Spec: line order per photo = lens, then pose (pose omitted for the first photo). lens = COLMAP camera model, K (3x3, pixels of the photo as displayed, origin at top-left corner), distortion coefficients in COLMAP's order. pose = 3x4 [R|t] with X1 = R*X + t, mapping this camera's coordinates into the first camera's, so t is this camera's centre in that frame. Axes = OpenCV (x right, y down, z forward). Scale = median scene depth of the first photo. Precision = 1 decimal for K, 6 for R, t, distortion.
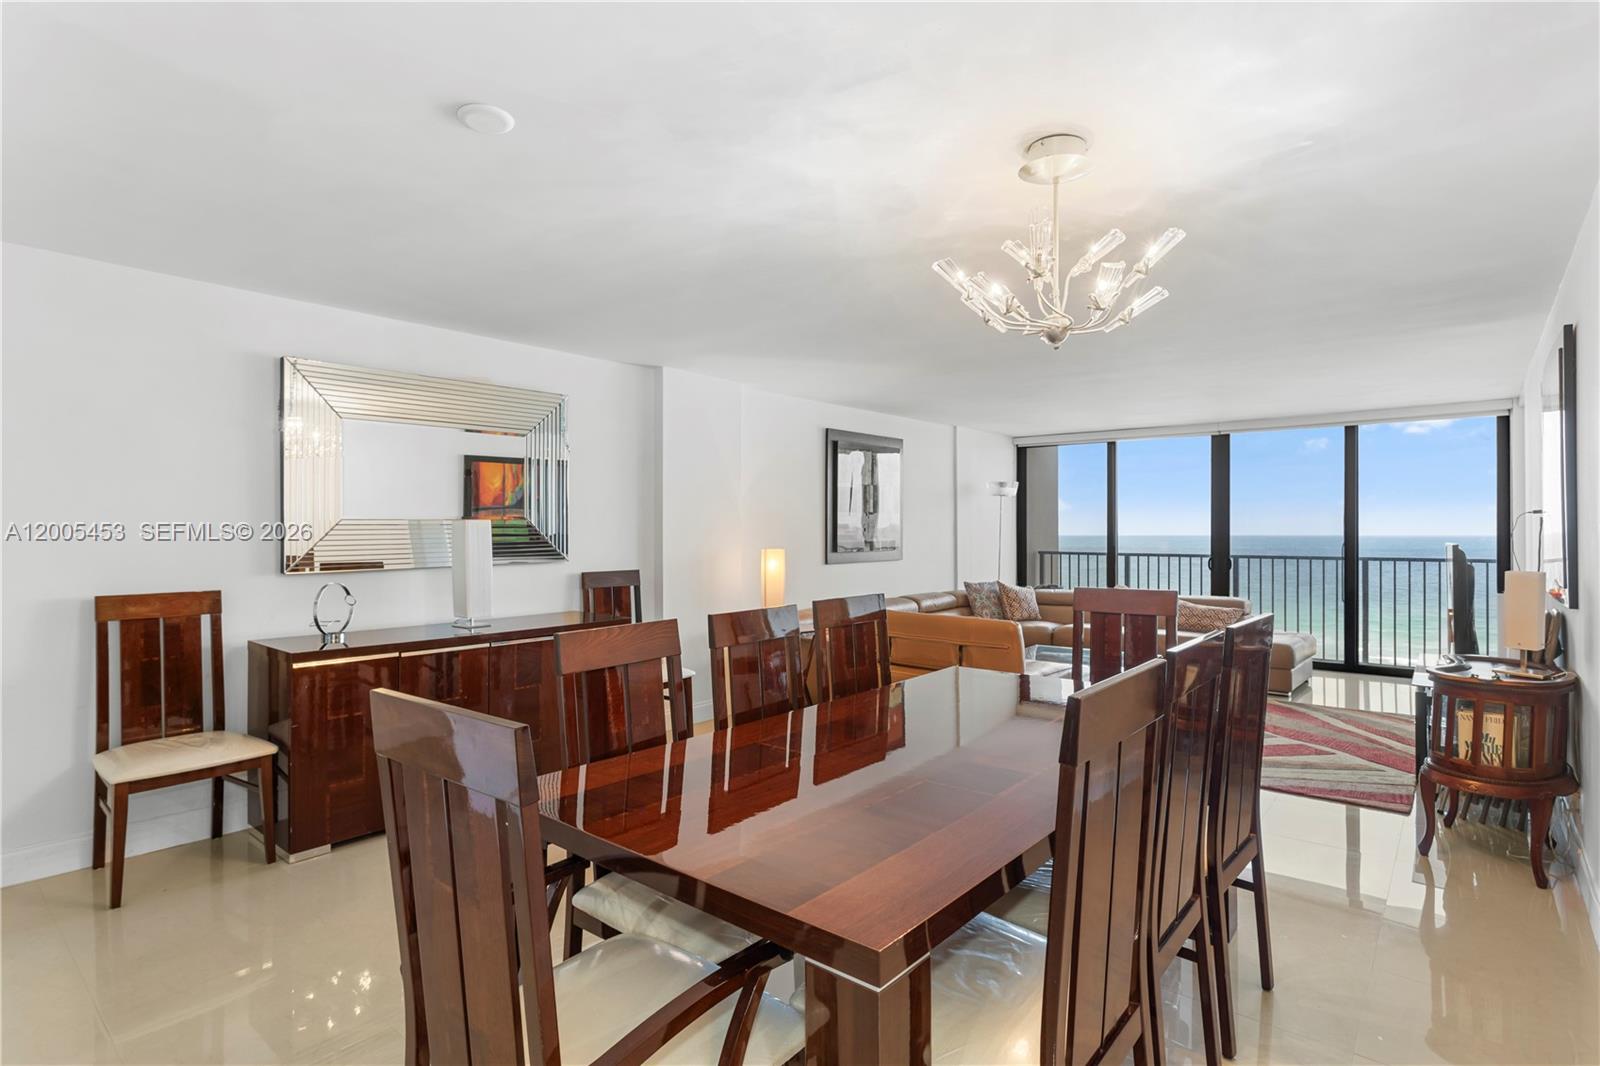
lens RADIAL K [[782.1, 0, 805.3], [0, 782.1, 515.9], [0, 0, 1]] dist [-0.011523, 0.006578]
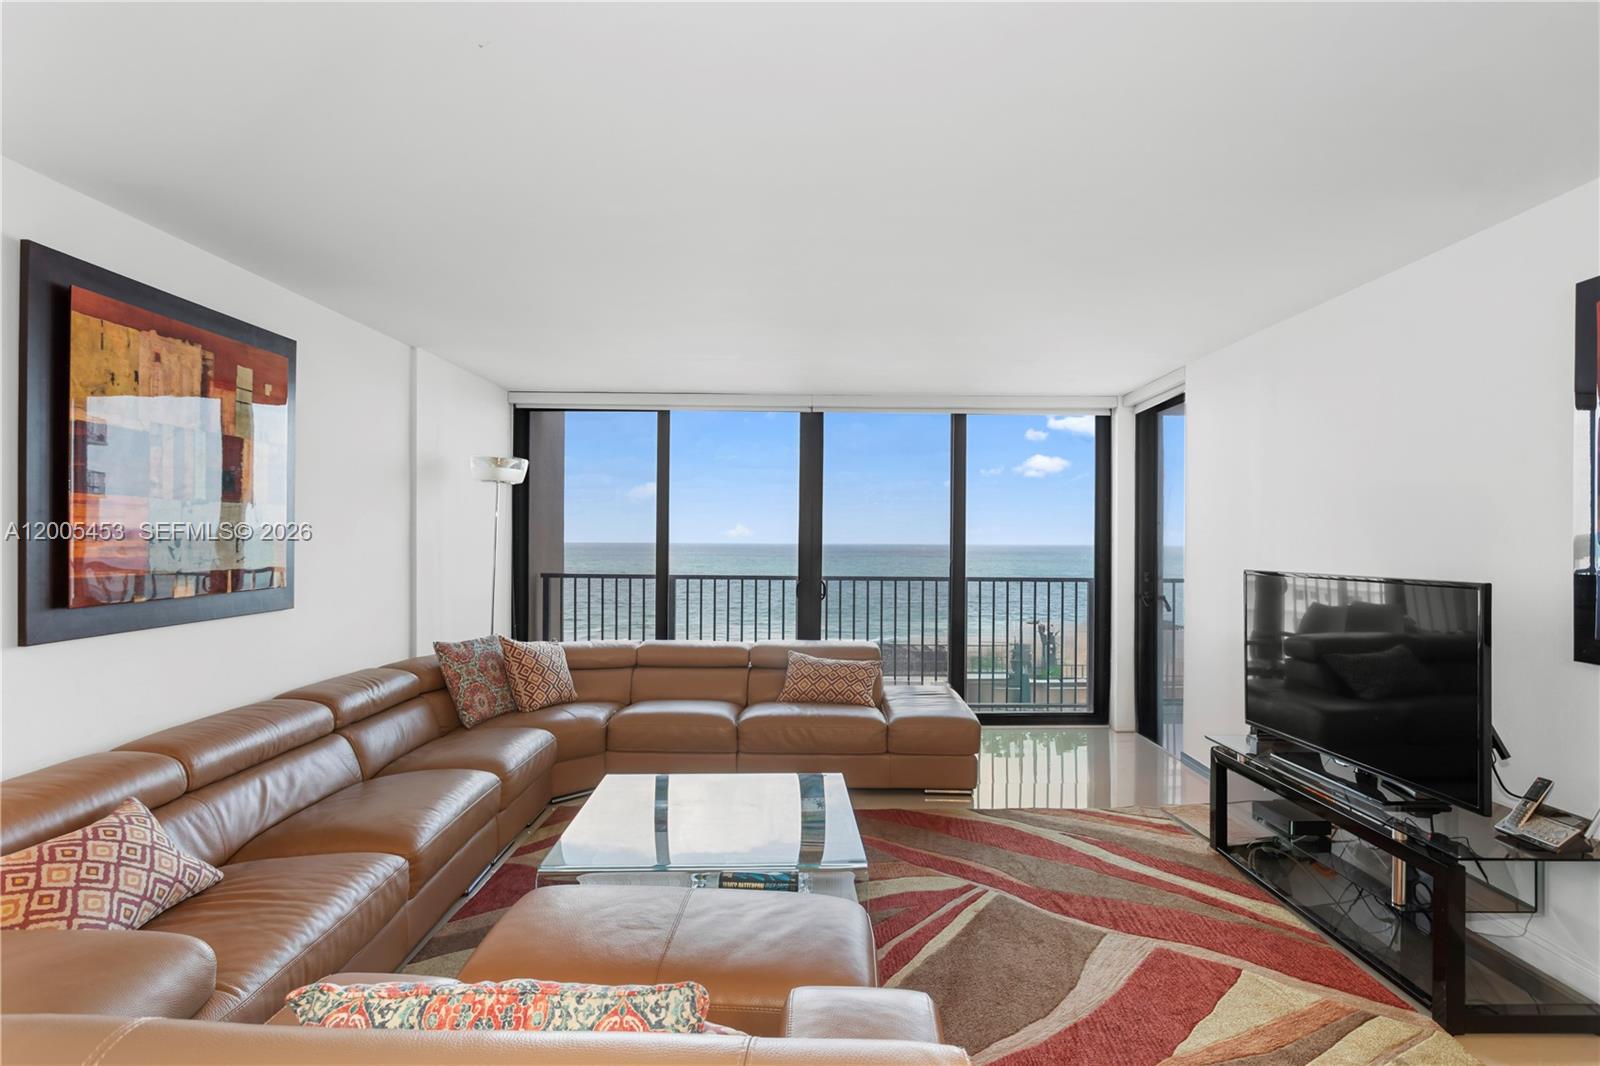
lens RADIAL K [[782.1, 0, 804.2], [0, 782.1, 537.9], [0, 0, 1]] dist [-0.011523, 0.006578]
pose [[0.768249, 0.005594, 0.640126, 0.061454], [-0.018614, 0.999734, 0.013603, 0.003885], [-0.639880, -0.022366, 0.768149, 0.454604]]
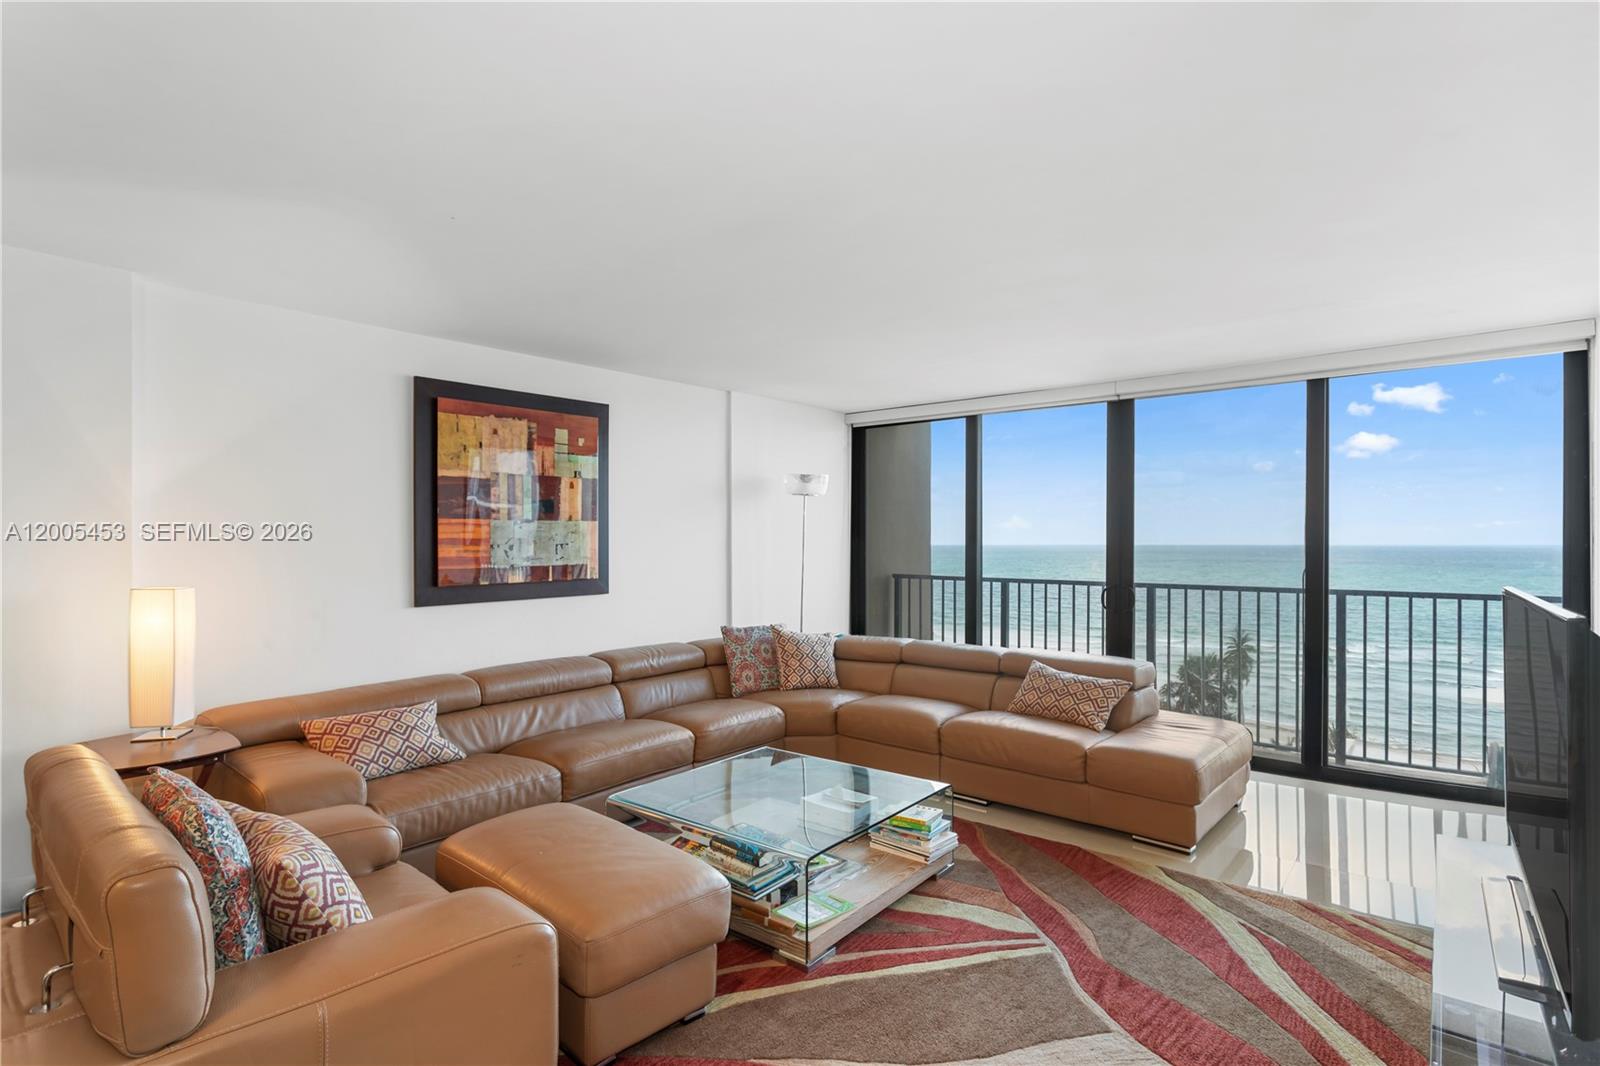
lens RADIAL K [[782.1, 0, 797.2], [0, 782.1, 530.5], [0, 0, 1]] dist [-0.011523, 0.006578]
pose [[0.999995, -0.001962, -0.002405, 0.270679], [0.001977, 0.999980, 0.006062, 0.001063], [0.002393, -0.006066, 0.999979, 0.355835]]
